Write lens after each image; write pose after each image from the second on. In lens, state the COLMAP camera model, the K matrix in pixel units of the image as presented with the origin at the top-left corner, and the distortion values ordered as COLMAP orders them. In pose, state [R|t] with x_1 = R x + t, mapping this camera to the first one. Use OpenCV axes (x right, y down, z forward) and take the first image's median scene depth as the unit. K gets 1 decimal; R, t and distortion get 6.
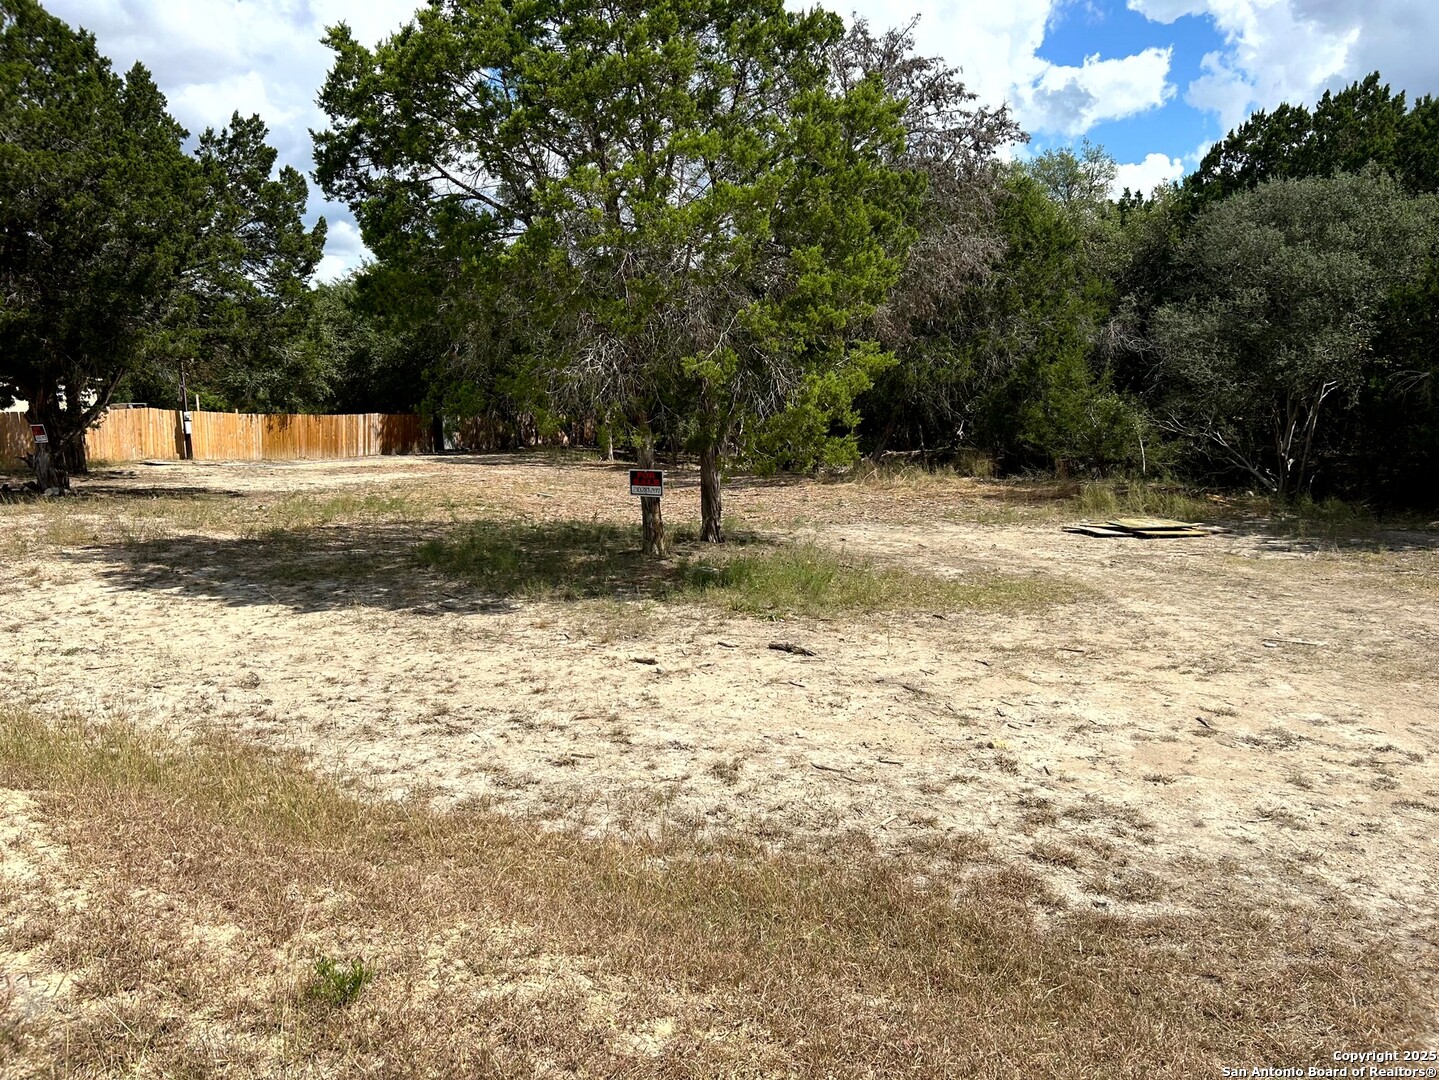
lens RADIAL K [[1079.6, 0, 707.8], [0, 1079.6, 535.8], [0, 0, 1]] dist [0.045902, -0.045642]
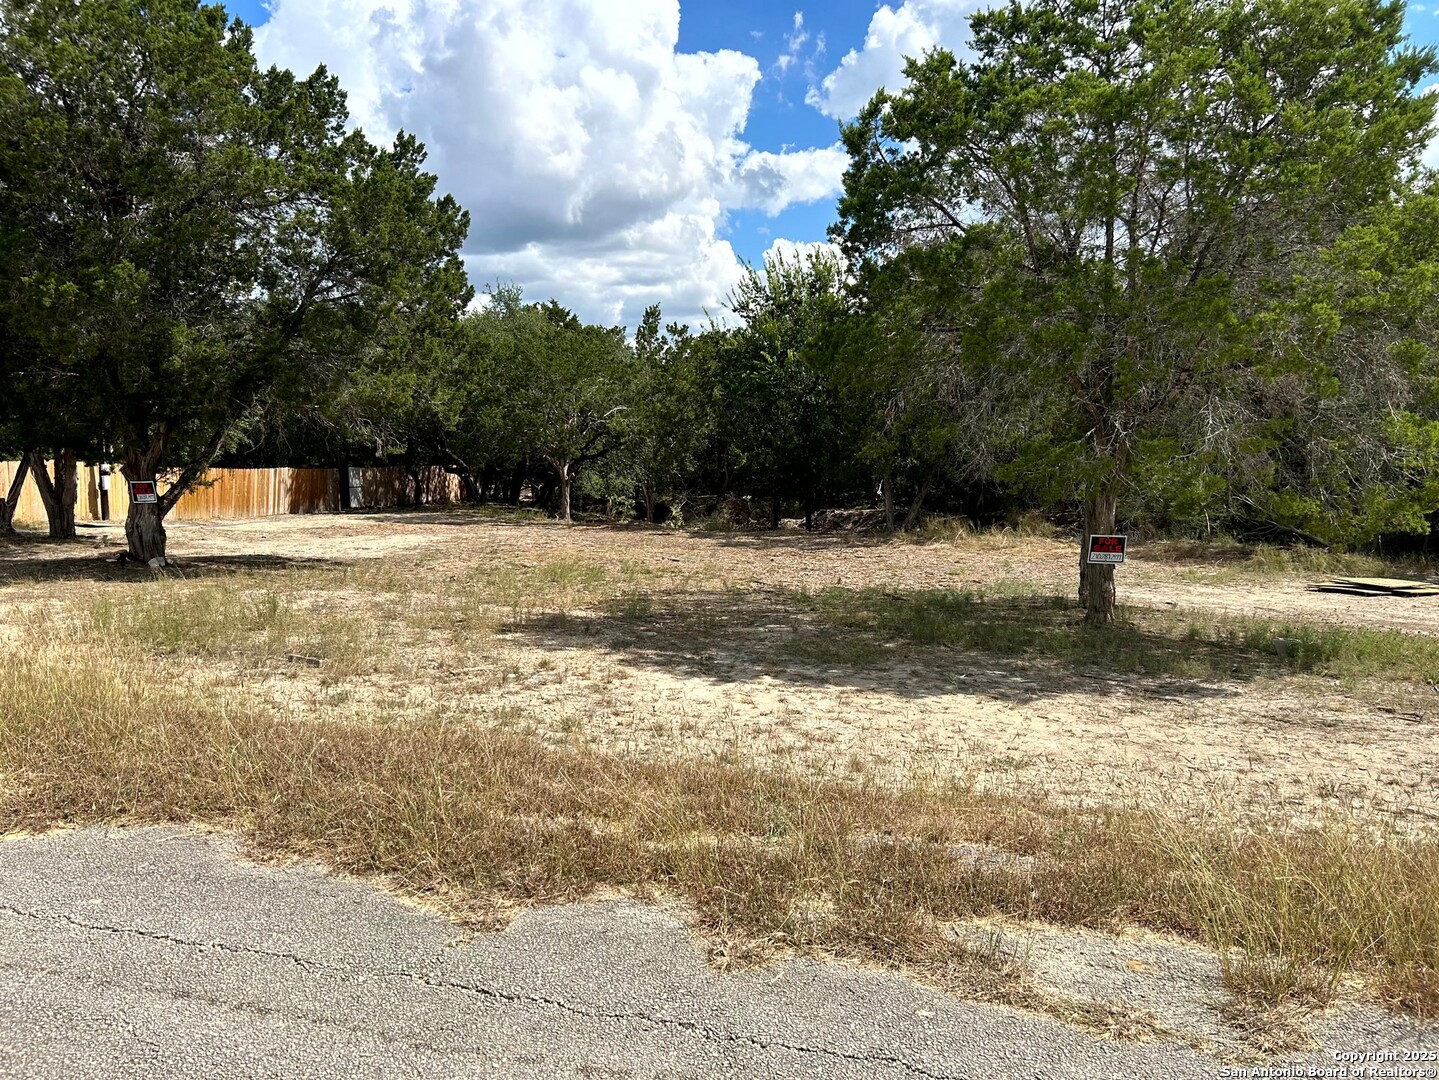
lens RADIAL K [[1079.6, 0, 718.5], [0, 1079.6, 545.7], [0, 0, 1]] dist [0.045902, -0.045642]
pose [[0.963818, -0.008036, 0.266440, -0.234273], [0.019279, 0.999029, -0.039608, -0.007691], [-0.265863, 0.043312, 0.963037, 0.060249]]
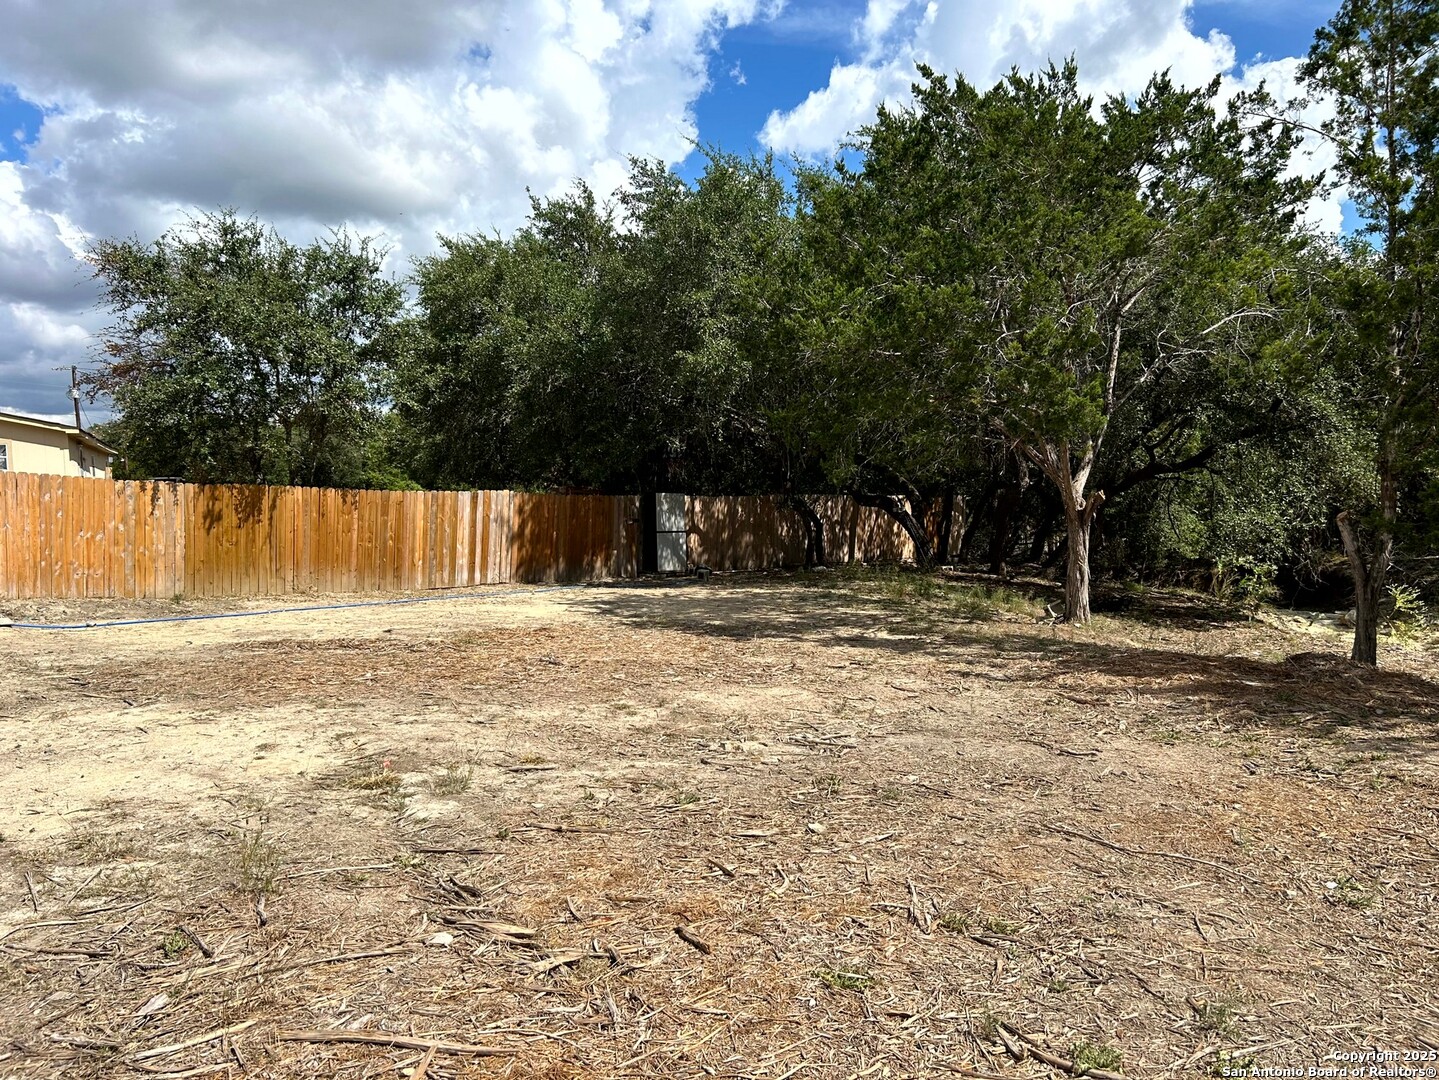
lens RADIAL K [[1079.6, 0, 708.4], [0, 1079.6, 539.4], [0, 0, 1]] dist [0.045902, -0.045642]
pose [[0.962978, 0.012769, -0.269277, -0.122318], [-0.038536, 0.995139, -0.090625, -0.064707], [0.266811, 0.097646, 0.958789, 0.692994]]
